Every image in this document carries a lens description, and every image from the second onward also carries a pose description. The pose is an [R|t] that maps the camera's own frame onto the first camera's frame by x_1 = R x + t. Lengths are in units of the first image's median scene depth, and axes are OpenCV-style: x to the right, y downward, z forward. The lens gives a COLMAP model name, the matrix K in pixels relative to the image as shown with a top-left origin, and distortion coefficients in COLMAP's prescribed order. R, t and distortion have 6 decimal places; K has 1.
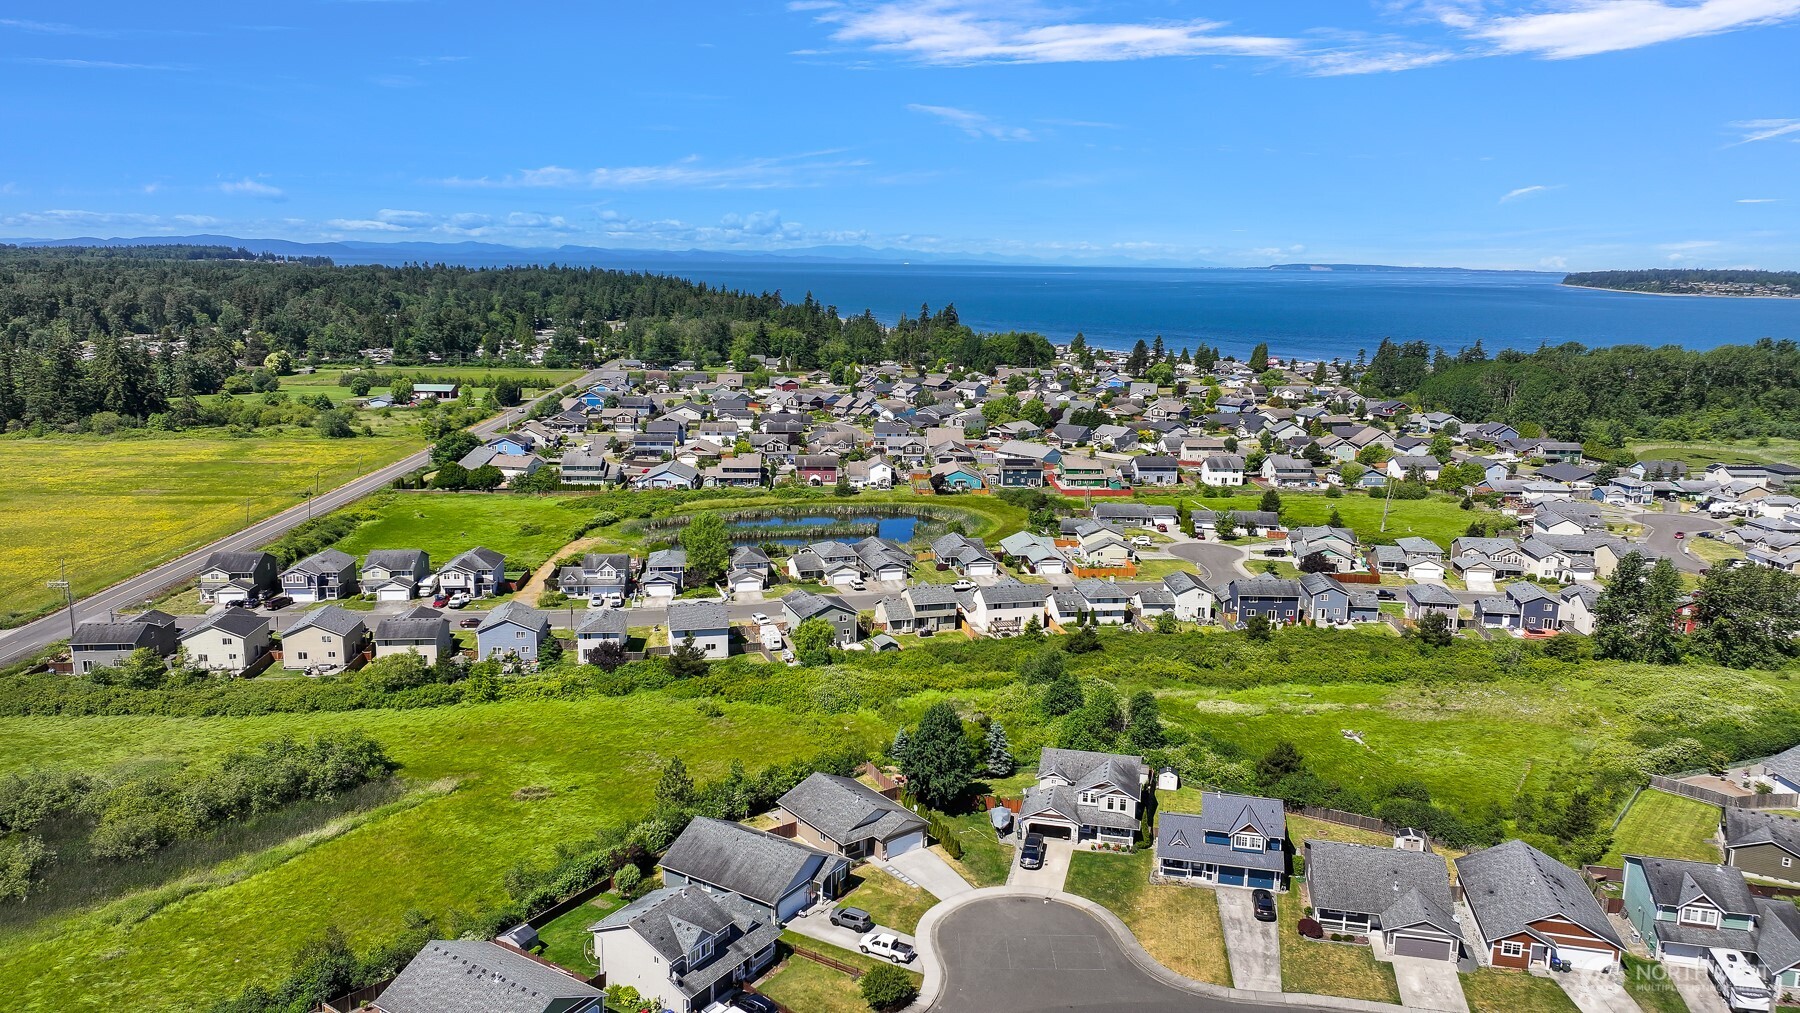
lens RADIAL K [[1245.9, 0, 900.0], [0, 1245.9, 506.5], [0, 0, 1]] dist [0.008987, 0.002891]
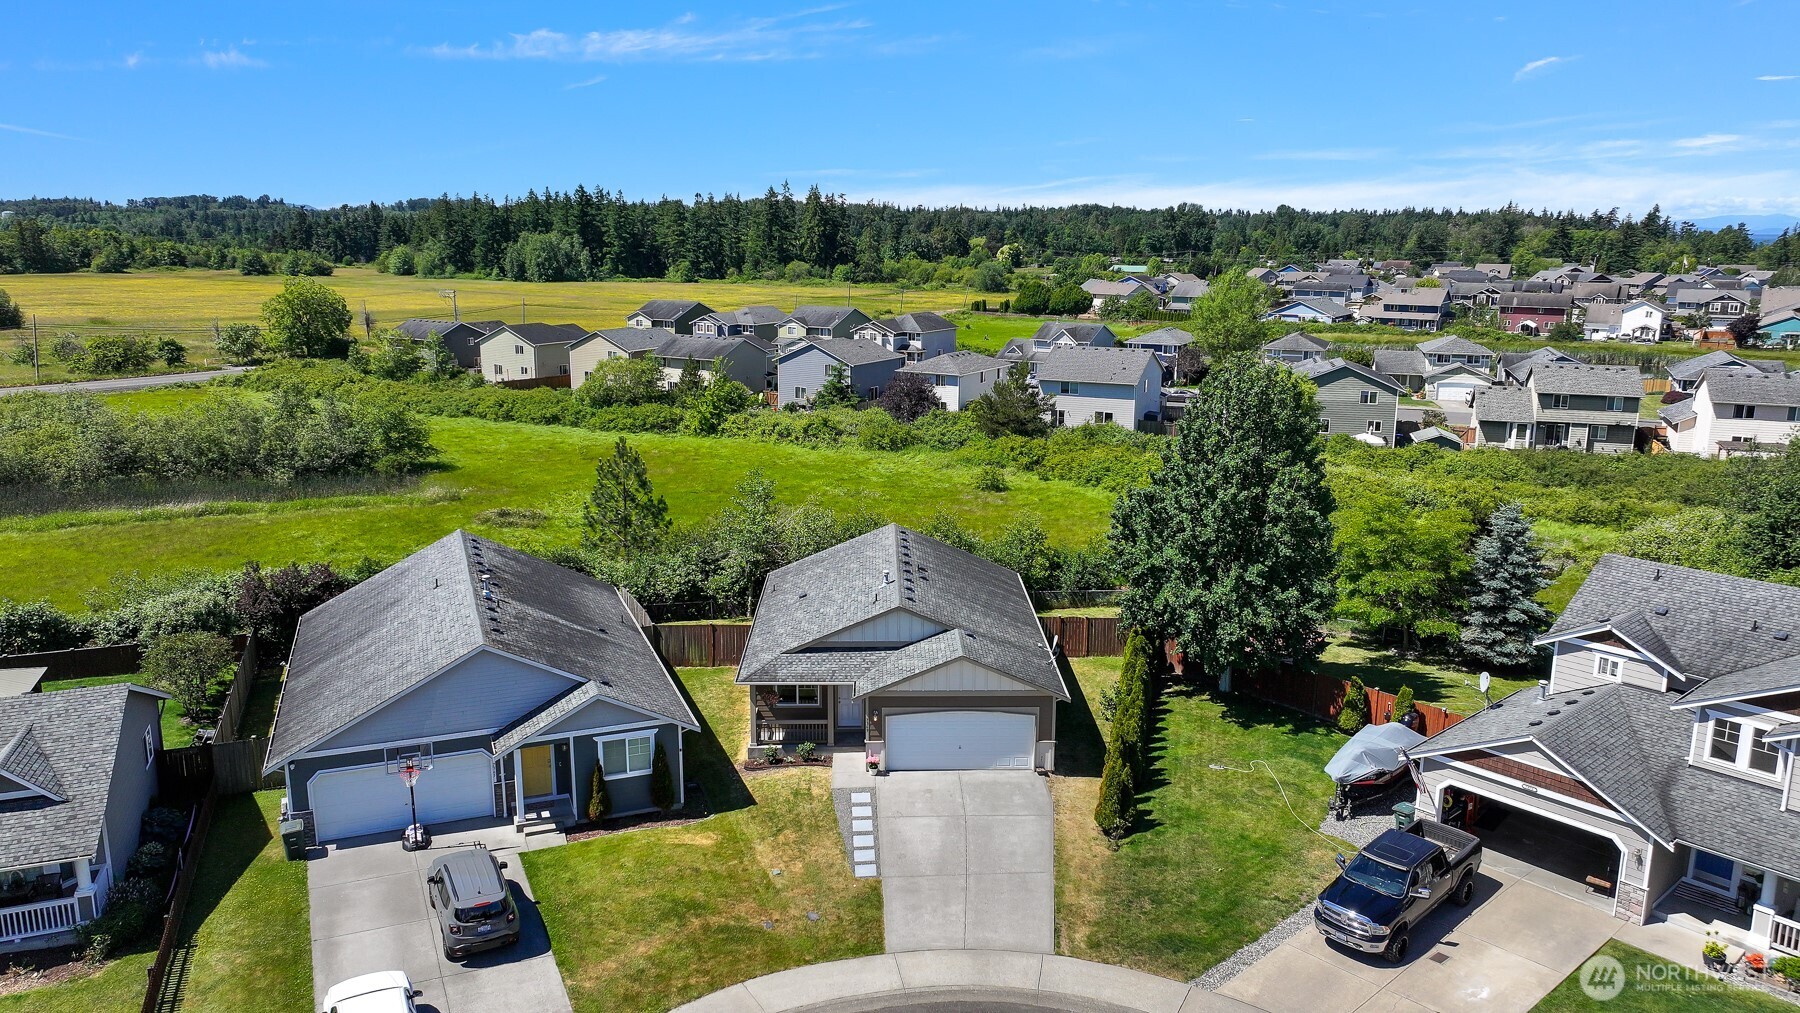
lens RADIAL K [[1245.9, 0, 900.0], [0, 1245.9, 506.5], [0, 0, 1]] dist [0.008987, 0.002891]
pose [[0.809956, 0.117963, -0.574505, 0.088564], [-0.103516, 0.992939, 0.057941, 0.111516], [0.577283, 0.012541, 0.816448, 0.417385]]
